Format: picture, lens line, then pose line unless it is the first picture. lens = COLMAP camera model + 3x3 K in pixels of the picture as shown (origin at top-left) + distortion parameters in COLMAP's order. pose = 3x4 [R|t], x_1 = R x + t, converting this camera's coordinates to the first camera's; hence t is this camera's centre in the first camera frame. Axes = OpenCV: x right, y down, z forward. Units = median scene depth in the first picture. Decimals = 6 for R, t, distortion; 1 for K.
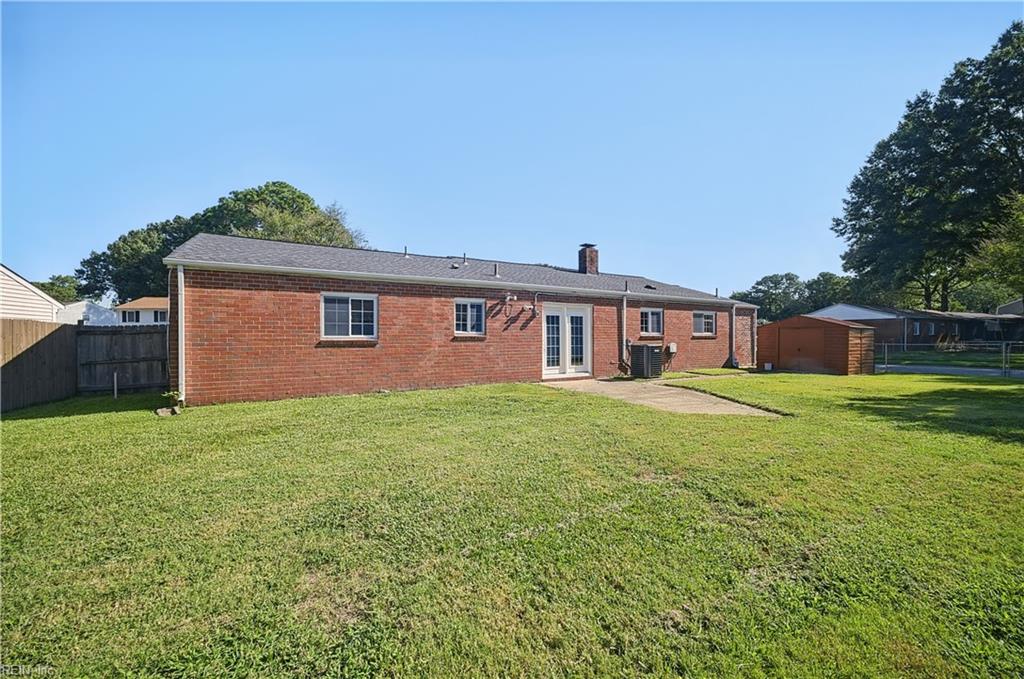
lens RADIAL K [[404.5, 0, 510.9], [0, 404.5, 340.0], [0, 0, 1]] dist [-0.001368, -0.000818]
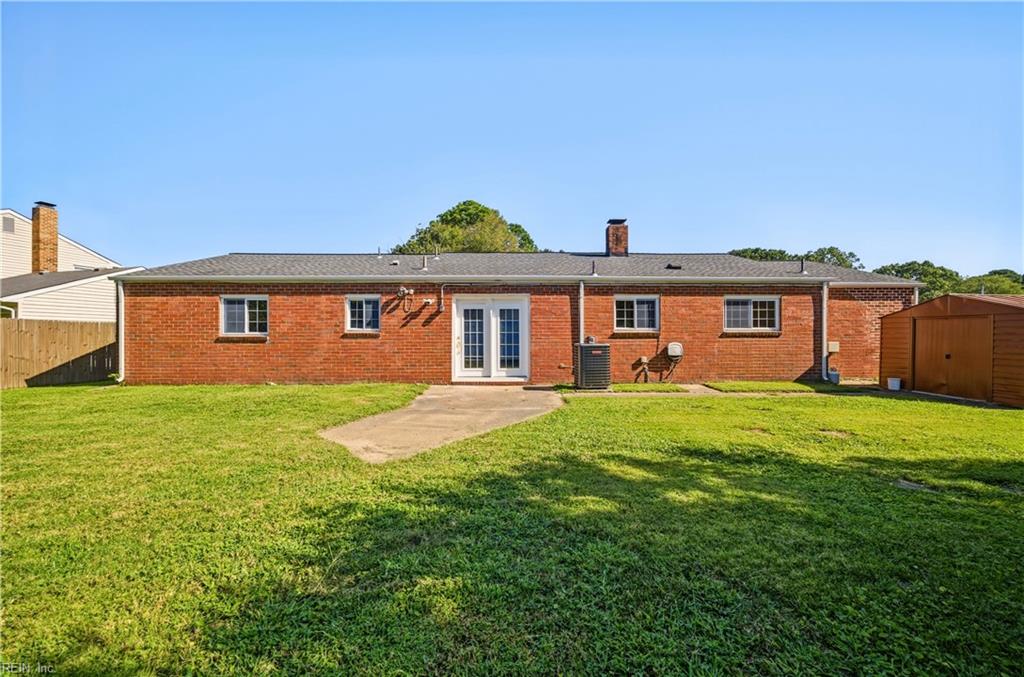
lens RADIAL K [[404.5, 0, 512.4], [0, 404.5, 336.5], [0, 0, 1]] dist [-0.001368, -0.000818]
pose [[0.872349, 0.002752, -0.488877, 0.599832], [-0.004231, 0.999989, -0.001919, -0.000756], [0.488866, 0.003743, 0.872351, 0.284376]]
